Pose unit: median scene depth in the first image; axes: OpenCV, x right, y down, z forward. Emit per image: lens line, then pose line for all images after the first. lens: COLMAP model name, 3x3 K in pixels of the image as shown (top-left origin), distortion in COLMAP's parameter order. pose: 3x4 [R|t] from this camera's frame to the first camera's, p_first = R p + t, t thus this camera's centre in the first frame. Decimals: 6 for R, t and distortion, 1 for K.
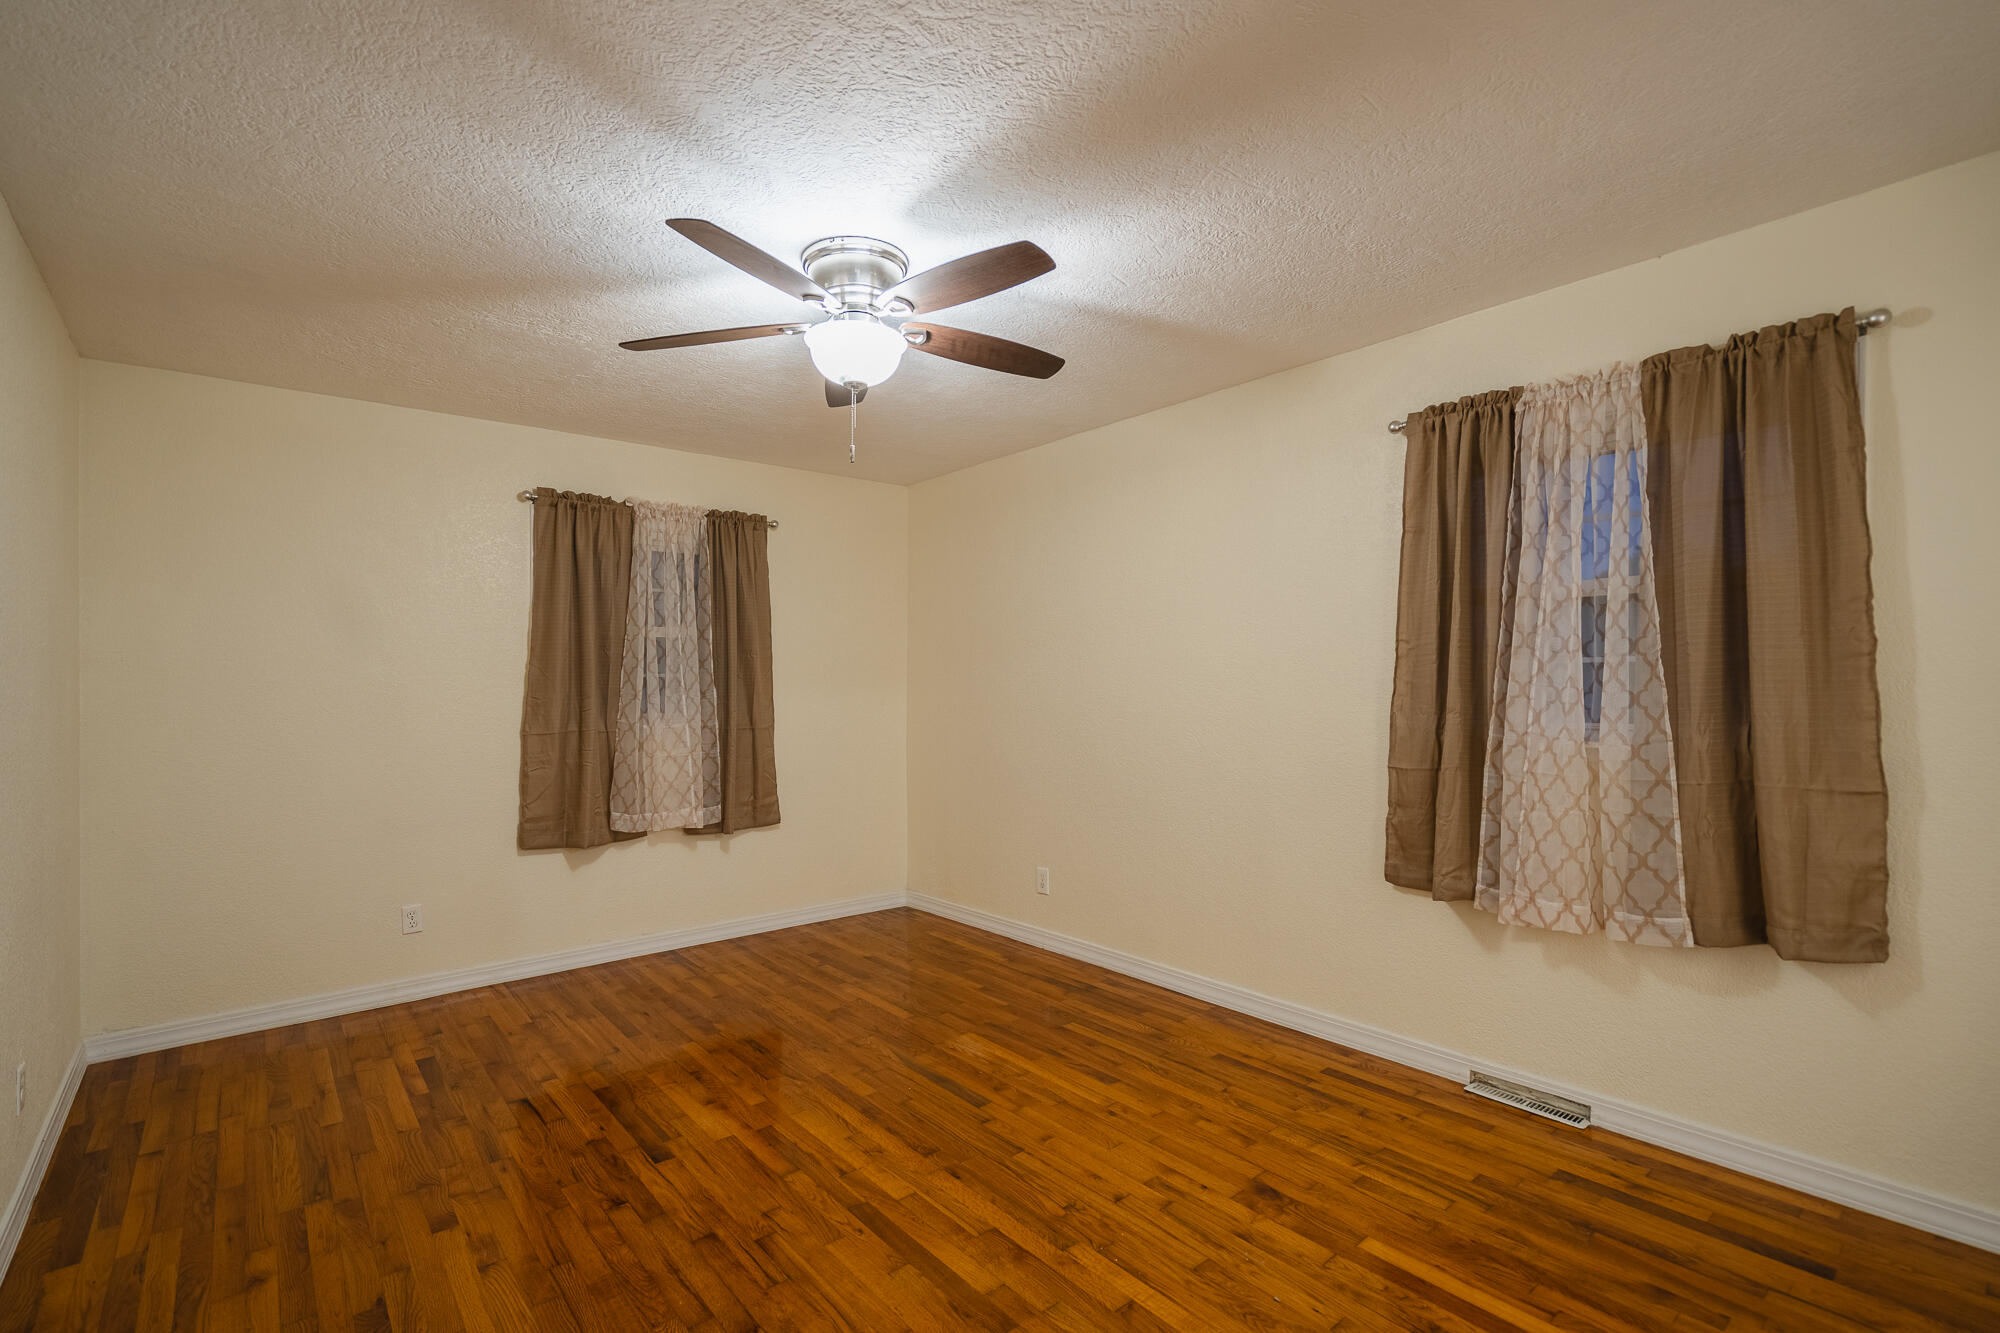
lens RADIAL K [[911.5, 0, 998.7], [0, 911.5, 670.8], [0, 0, 1]] dist [-0.004891, 0.002287]
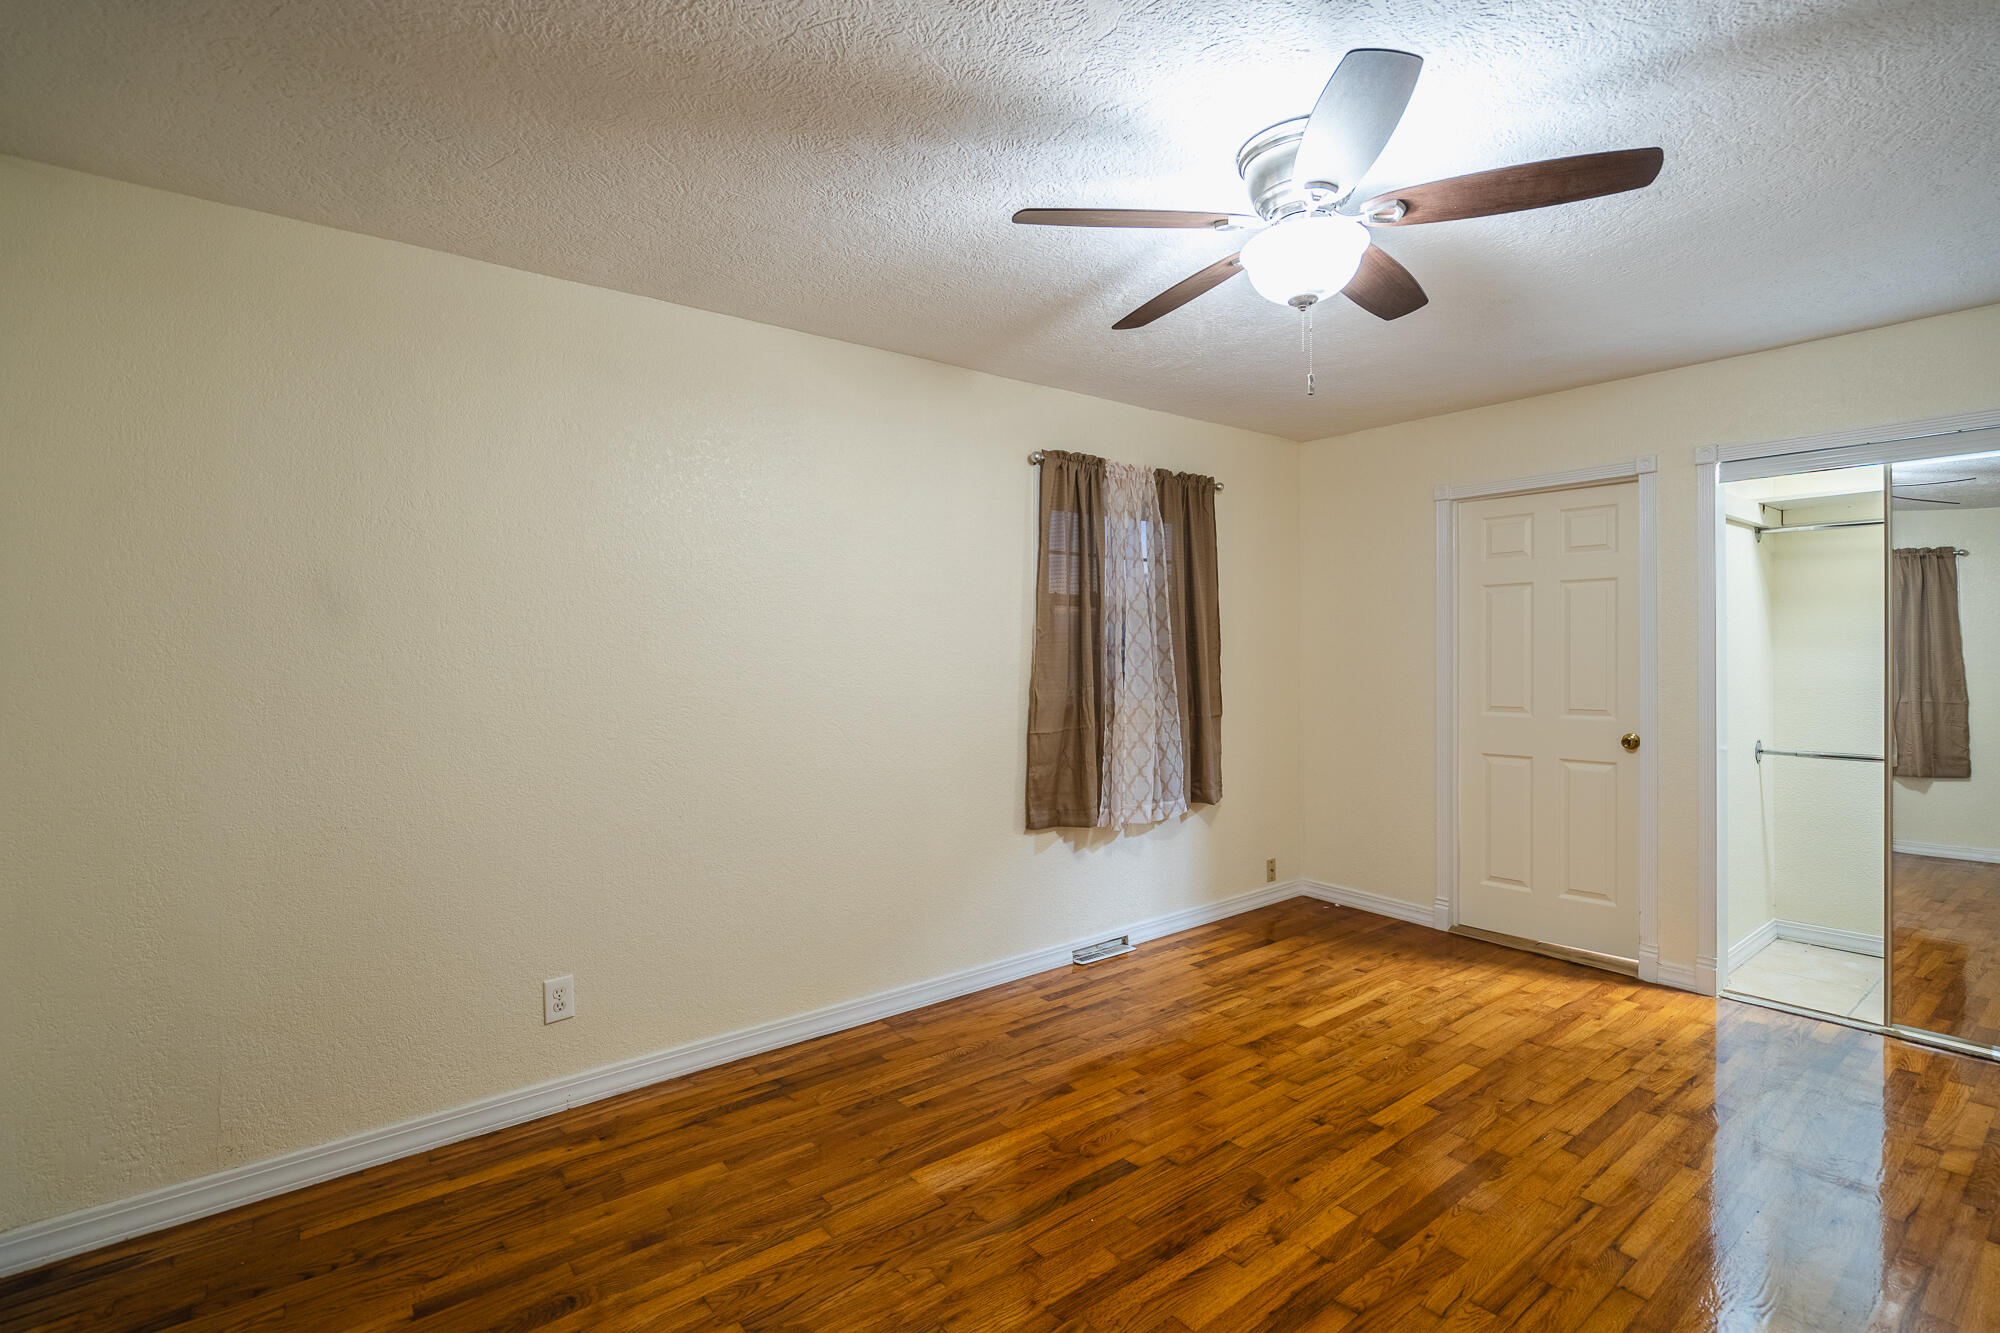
lens RADIAL K [[911.5, 0, 998.7], [0, 911.5, 670.8], [0, 0, 1]] dist [-0.004891, 0.002287]
pose [[0.034731, -0.005649, 0.999381, -0.862456], [-0.000784, 0.999984, 0.005680, 0.014488], [-0.999396, -0.000981, 0.034726, 1.095081]]
